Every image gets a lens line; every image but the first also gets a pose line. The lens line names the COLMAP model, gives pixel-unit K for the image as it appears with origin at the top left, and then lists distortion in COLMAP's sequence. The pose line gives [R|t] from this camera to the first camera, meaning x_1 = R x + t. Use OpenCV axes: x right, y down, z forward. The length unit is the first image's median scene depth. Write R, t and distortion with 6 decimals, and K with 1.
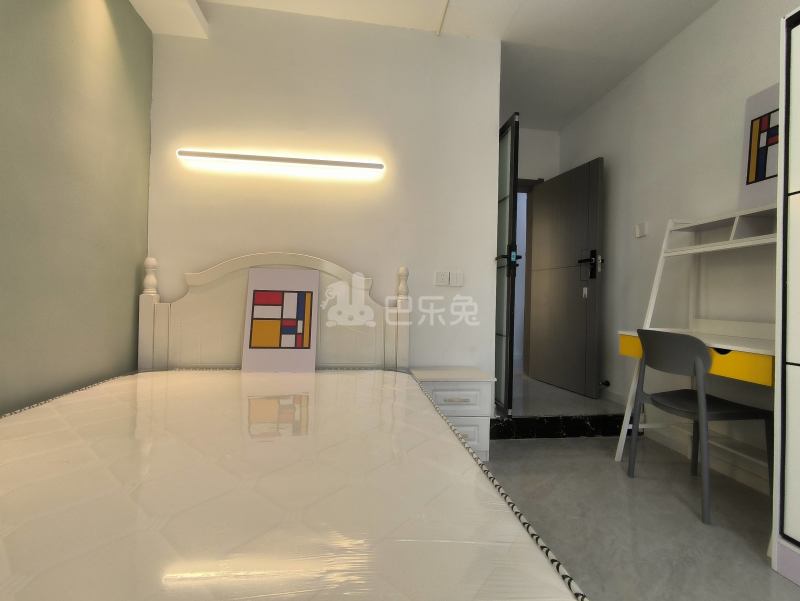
lens RADIAL K [[364.8, 0, 399.4], [0, 364.8, 297.4], [0, 0, 1]] dist [0.004341, -0.000119]
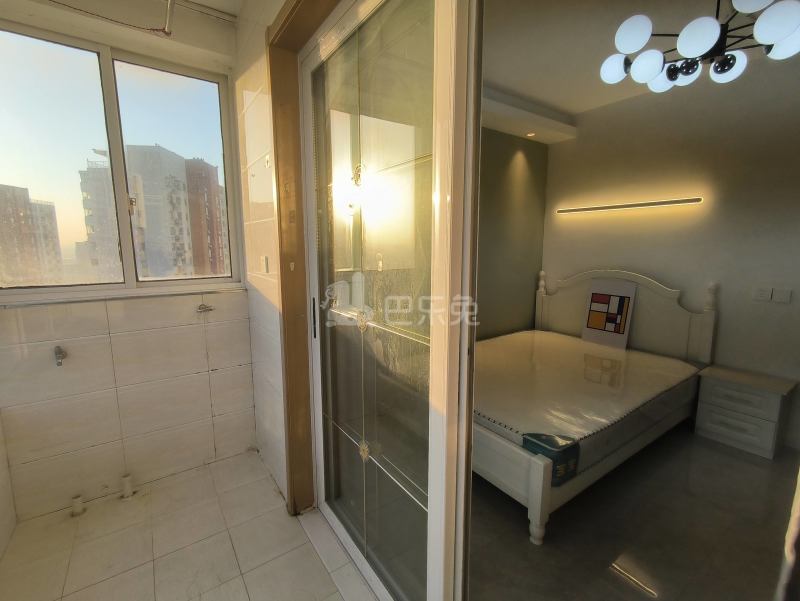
lens RADIAL K [[364.8, 0, 399.4], [0, 364.8, 297.4], [0, 0, 1]] dist [0.004341, -0.000119]
pose [[0.453794, 0.100247, -0.885450, 0.666601], [0.019102, 0.992329, 0.122137, -0.217985], [0.890902, -0.072339, 0.448399, -0.512428]]
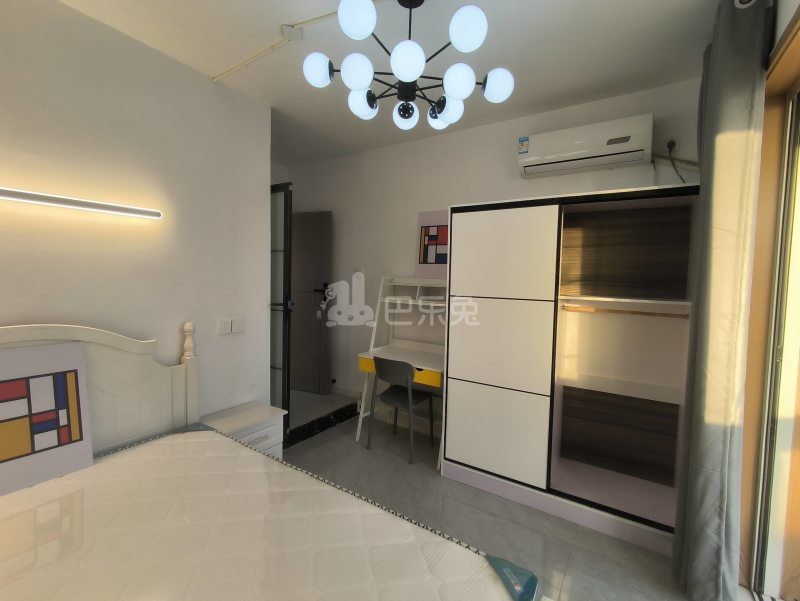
lens RADIAL K [[364.8, 0, 399.4], [0, 364.8, 297.4], [0, 0, 1]] dist [0.004341, -0.000119]
pose [[0.651048, -0.051942, 0.757257, -0.387140], [-0.013771, 0.996683, 0.080204, -0.254863], [-0.758912, -0.062645, 0.648173, -0.056747]]
